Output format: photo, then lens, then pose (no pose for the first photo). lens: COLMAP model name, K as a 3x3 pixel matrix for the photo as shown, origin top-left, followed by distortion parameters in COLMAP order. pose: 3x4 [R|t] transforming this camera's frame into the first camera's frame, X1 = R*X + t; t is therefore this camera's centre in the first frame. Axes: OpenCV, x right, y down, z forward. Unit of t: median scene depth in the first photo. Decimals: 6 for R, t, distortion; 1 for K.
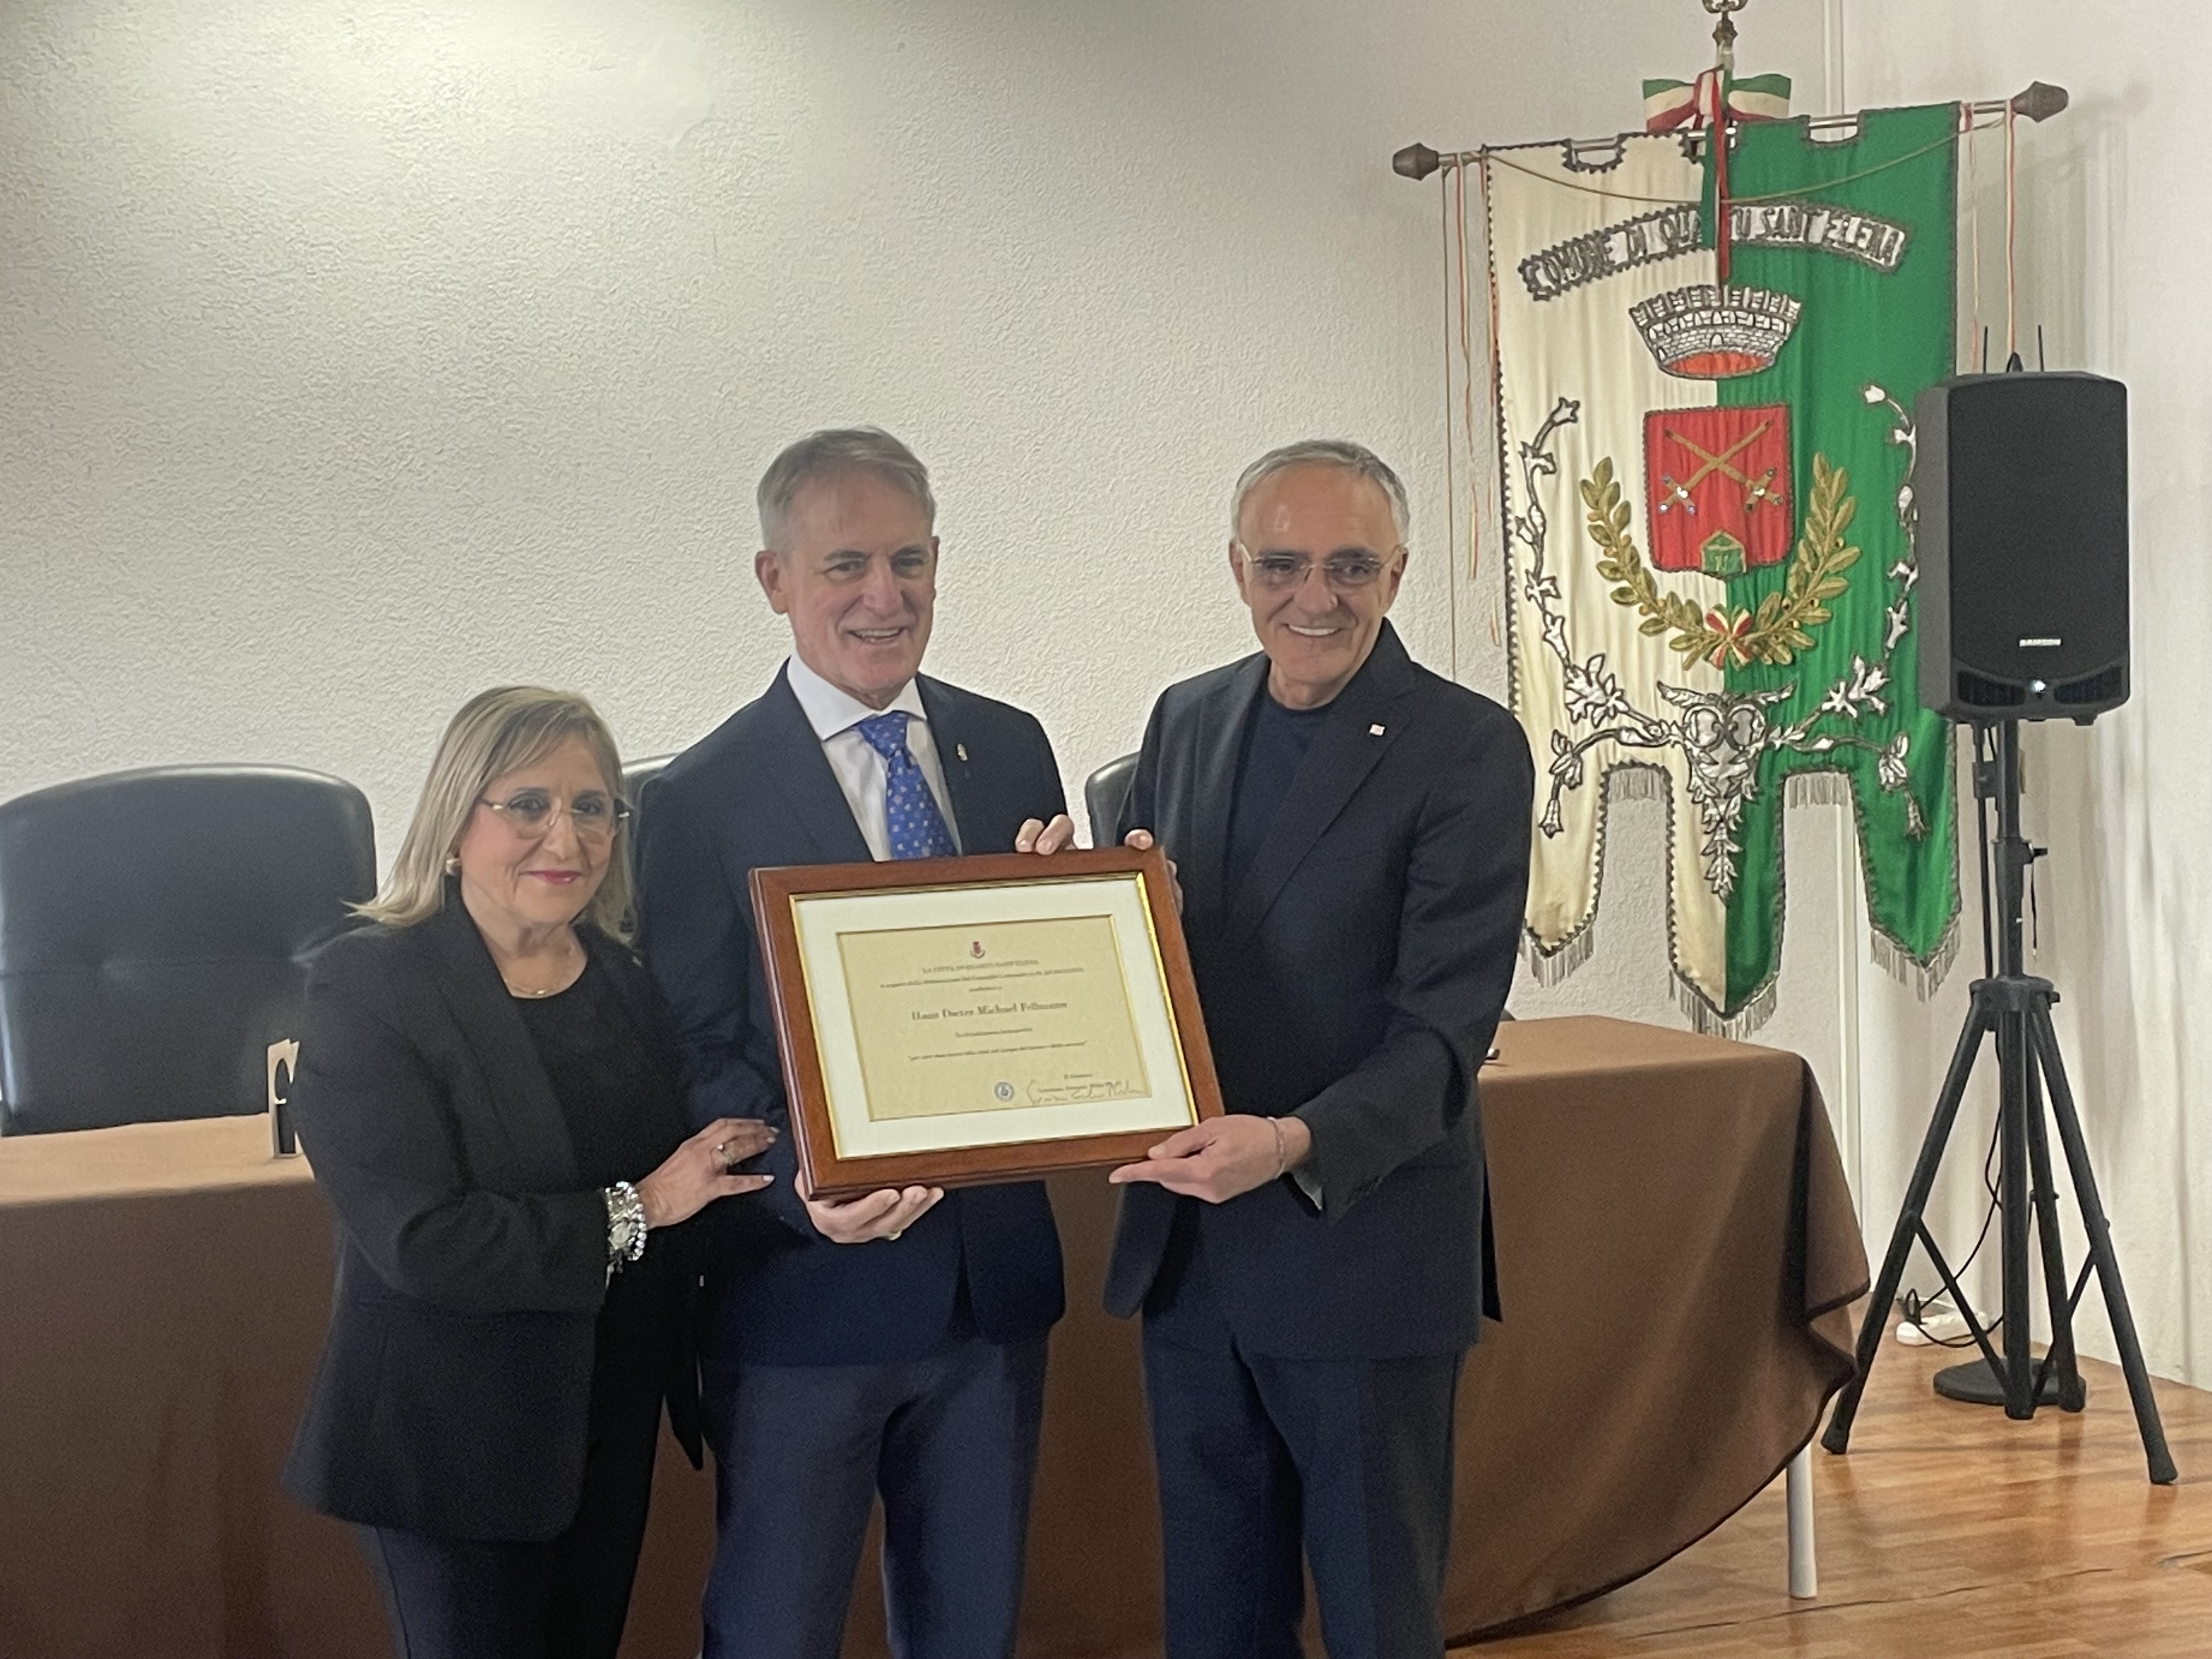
lens RADIAL K [[4389.1, 0, 1122.1], [0, 4389.1, 838.9], [0, 0, 1]] dist [0.342926, 0.000000]
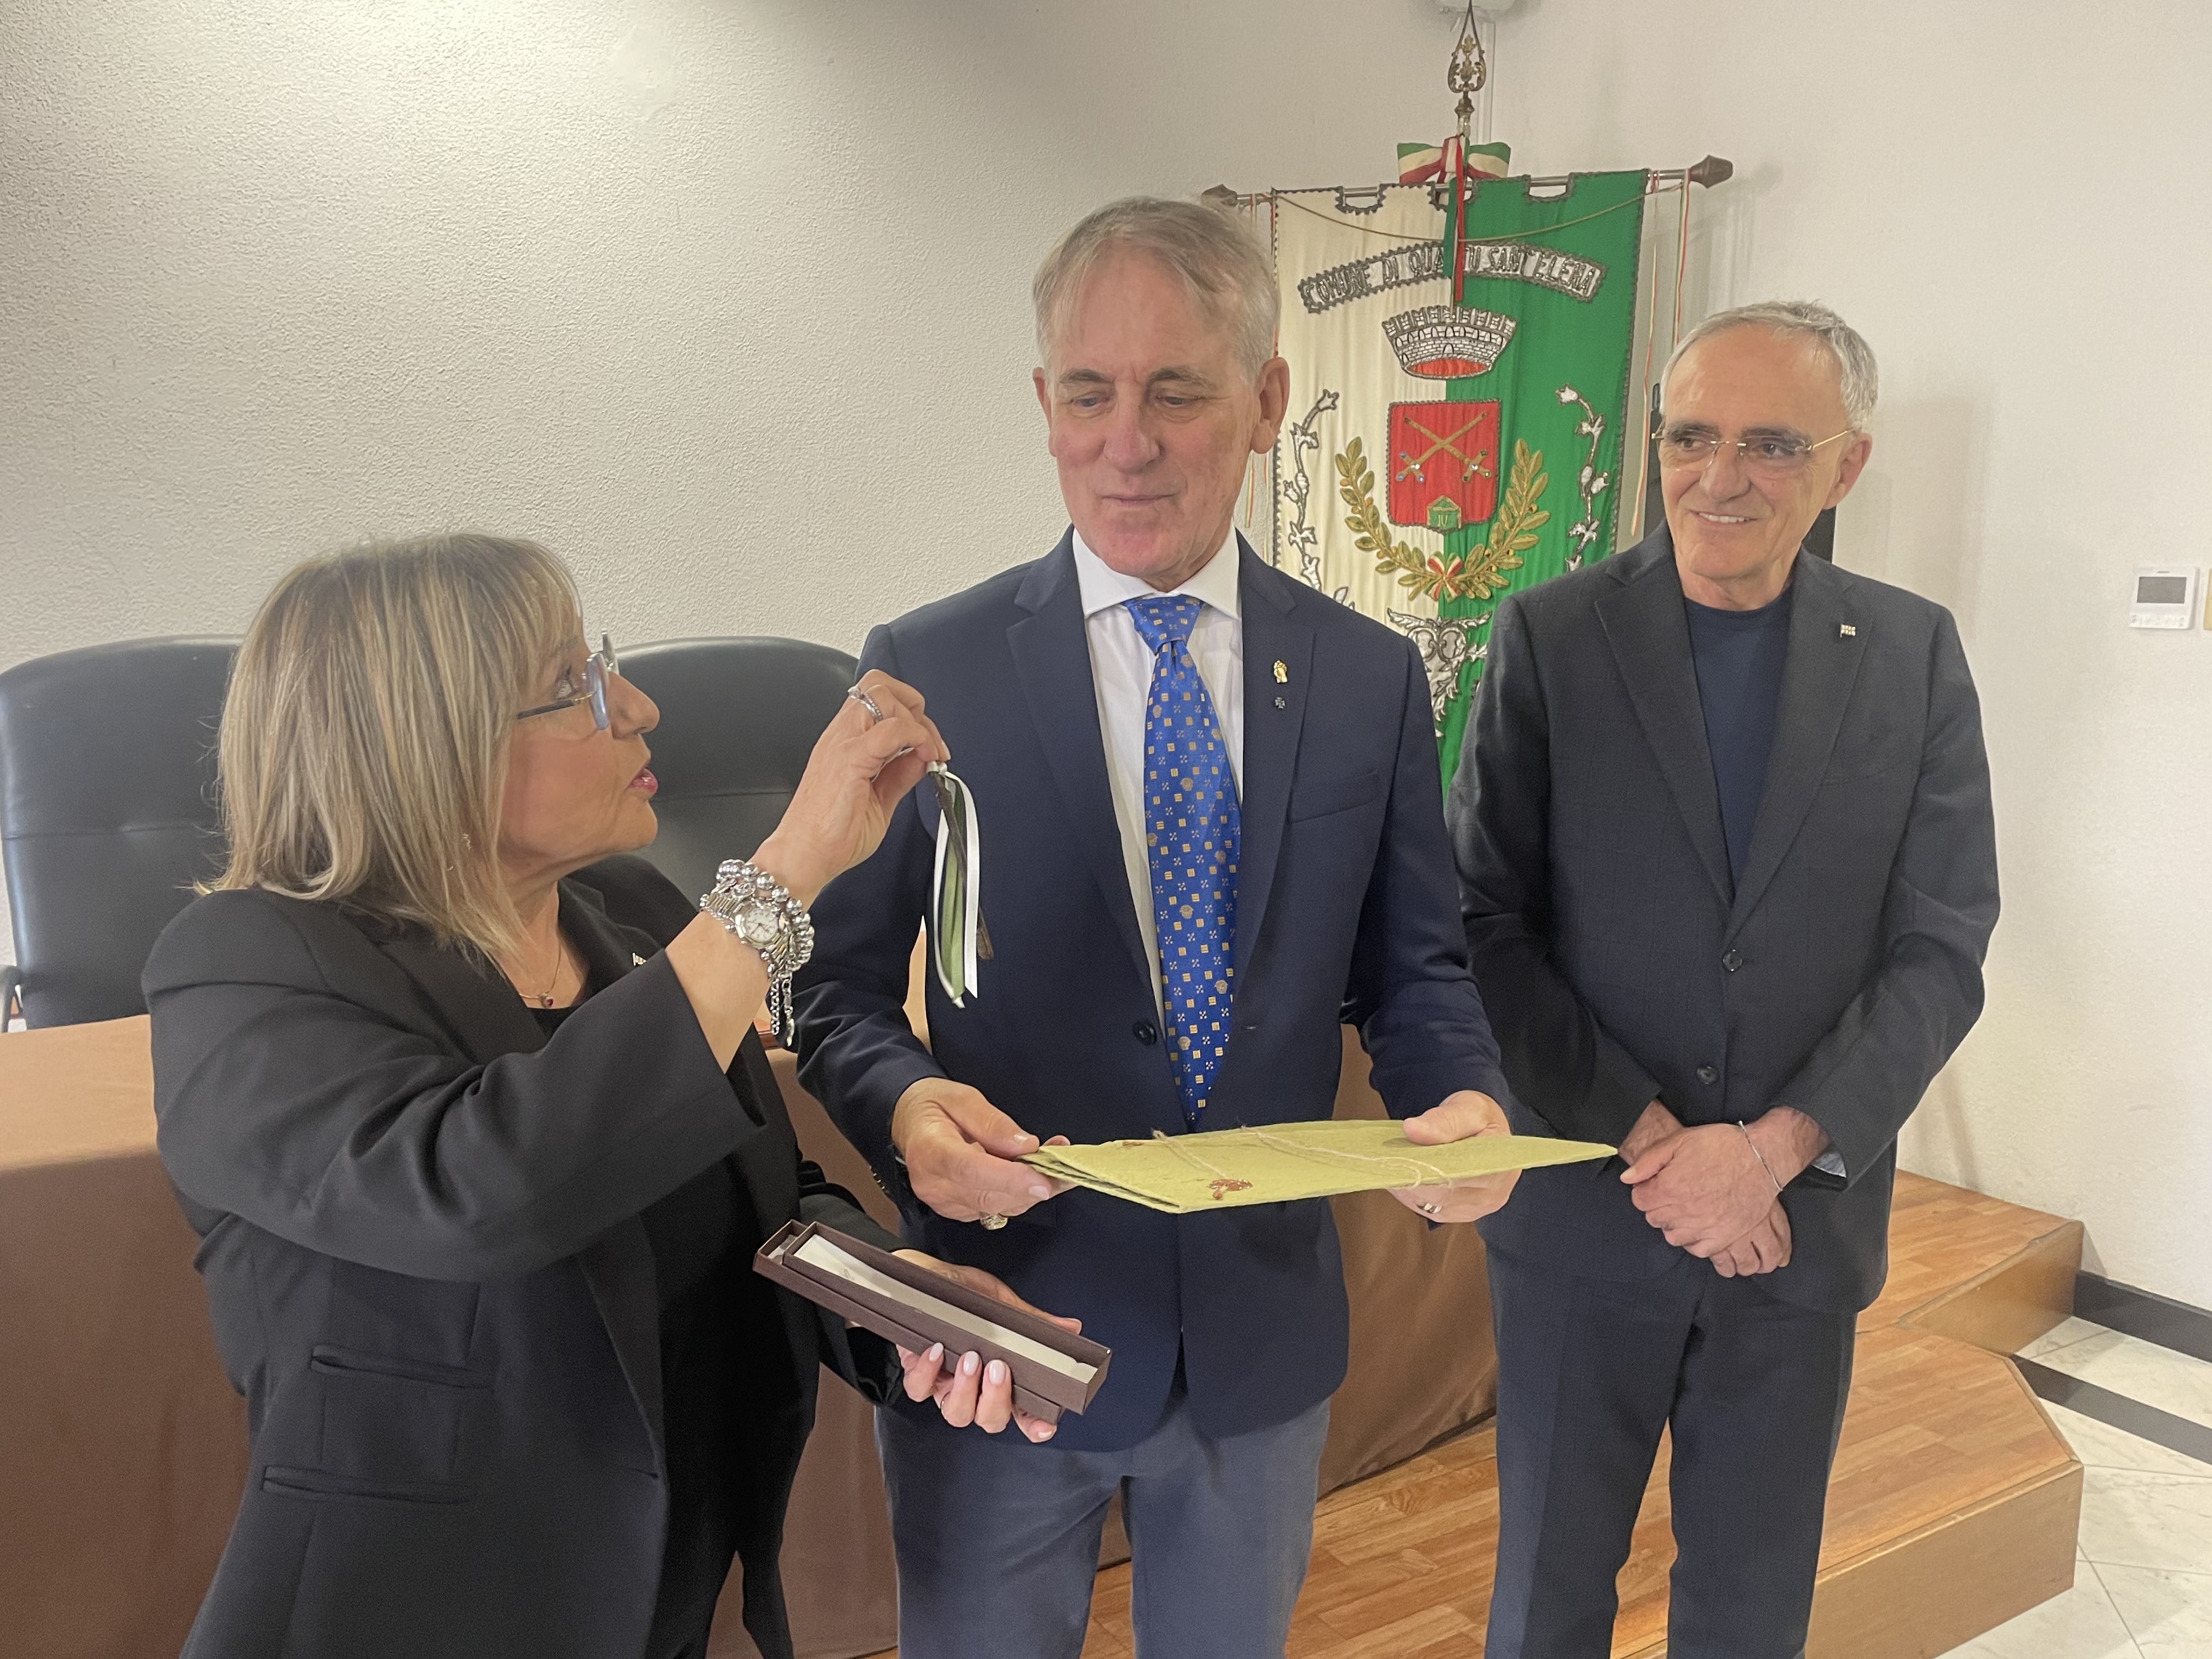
lens RADIAL K [[2022.8, 0, 1121.6], [0, 2022.8, 878.8], [0, 0, 1]] dist [0.128533, -0.097321]
pose [[0.982001, 0.007029, 0.188744, -0.076161], [-0.024091, 0.995806, 0.088257, -0.006420], [-0.187332, -0.091216, 0.978052, 0.406156]]
